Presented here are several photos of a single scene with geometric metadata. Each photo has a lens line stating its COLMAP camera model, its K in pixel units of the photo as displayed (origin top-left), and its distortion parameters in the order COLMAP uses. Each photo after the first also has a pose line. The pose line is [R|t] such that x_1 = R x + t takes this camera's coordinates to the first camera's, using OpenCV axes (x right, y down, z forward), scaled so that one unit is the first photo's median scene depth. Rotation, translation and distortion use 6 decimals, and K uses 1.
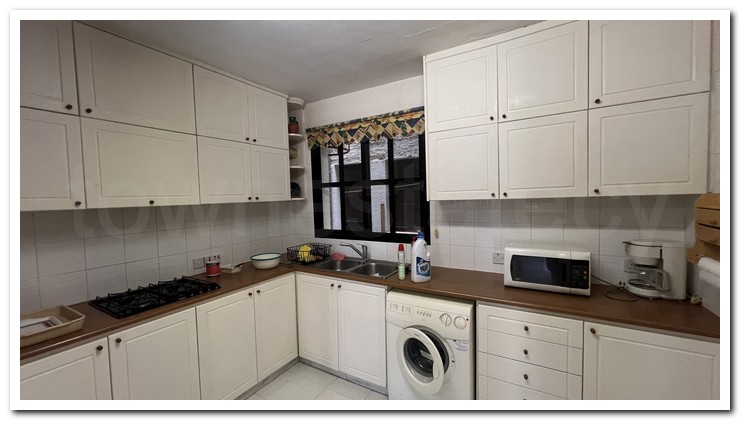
lens RADIAL K [[278.6, 0, 370.5], [0, 278.6, 210.5], [0, 0, 1]] dist [-0.002093, -0.000018]
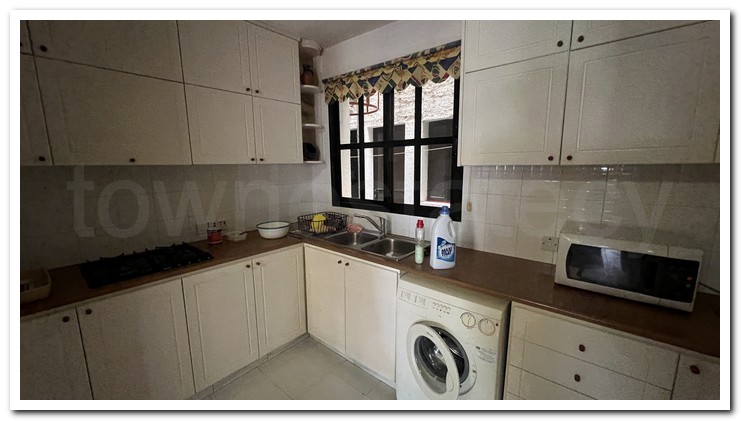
lens RADIAL K [[278.6, 0, 370.5], [0, 278.6, 210.5], [0, 0, 1]] dist [-0.002093, -0.000018]
pose [[0.987732, 0.044510, -0.149681, 0.073206], [-0.026816, 0.992625, 0.118221, 0.002561], [0.153840, -0.112757, 0.981641, 0.162154]]
